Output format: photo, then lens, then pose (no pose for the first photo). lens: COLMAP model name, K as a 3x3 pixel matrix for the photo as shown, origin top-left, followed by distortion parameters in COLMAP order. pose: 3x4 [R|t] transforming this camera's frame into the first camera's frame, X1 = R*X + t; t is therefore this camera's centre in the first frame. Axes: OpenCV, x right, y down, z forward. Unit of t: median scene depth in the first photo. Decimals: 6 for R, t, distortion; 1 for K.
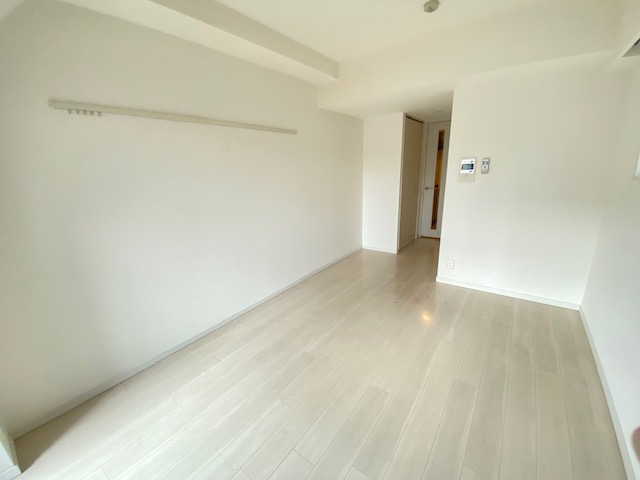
lens RADIAL K [[258.0, 0, 318.7], [0, 258.0, 242.5], [0, 0, 1]] dist [0.039480, -0.031000]
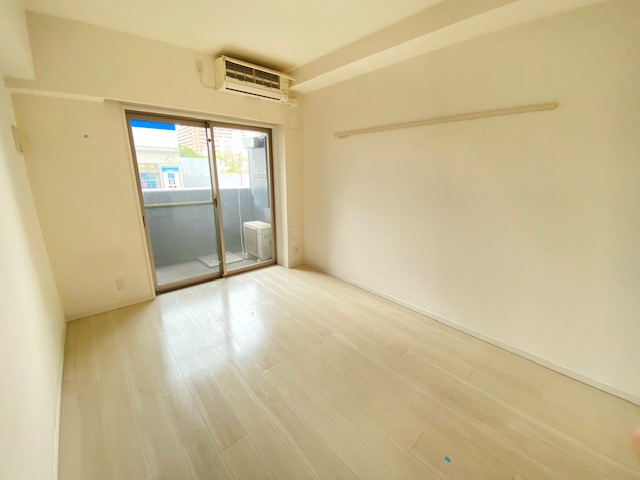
lens RADIAL K [[258.0, 0, 318.7], [0, 258.0, 242.5], [0, 0, 1]] dist [0.039480, -0.031000]
pose [[-0.210695, 0.298887, -0.930738, 0.683011], [-0.267933, 0.897994, 0.349025, -0.231226], [0.940117, 0.322914, -0.109121, 0.720178]]
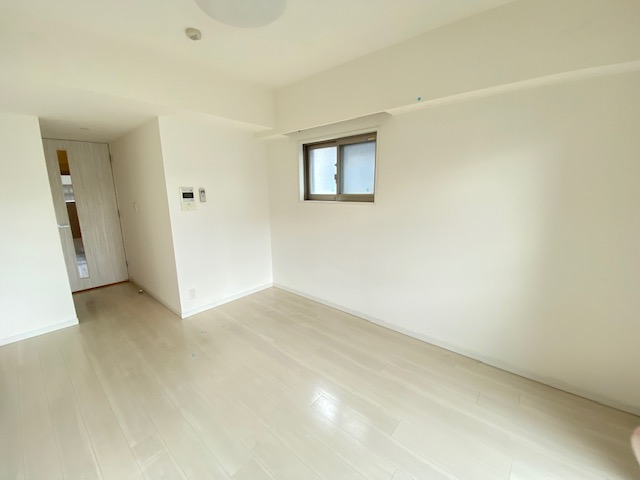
lens RADIAL K [[258.0, 0, 318.7], [0, 258.0, 242.5], [0, 0, 1]] dist [0.039480, -0.031000]
pose [[0.068911, -0.165078, 0.983870, -0.432205], [0.283637, 0.948757, 0.139320, -0.113265], [-0.956453, 0.269461, 0.112202, 0.444330]]
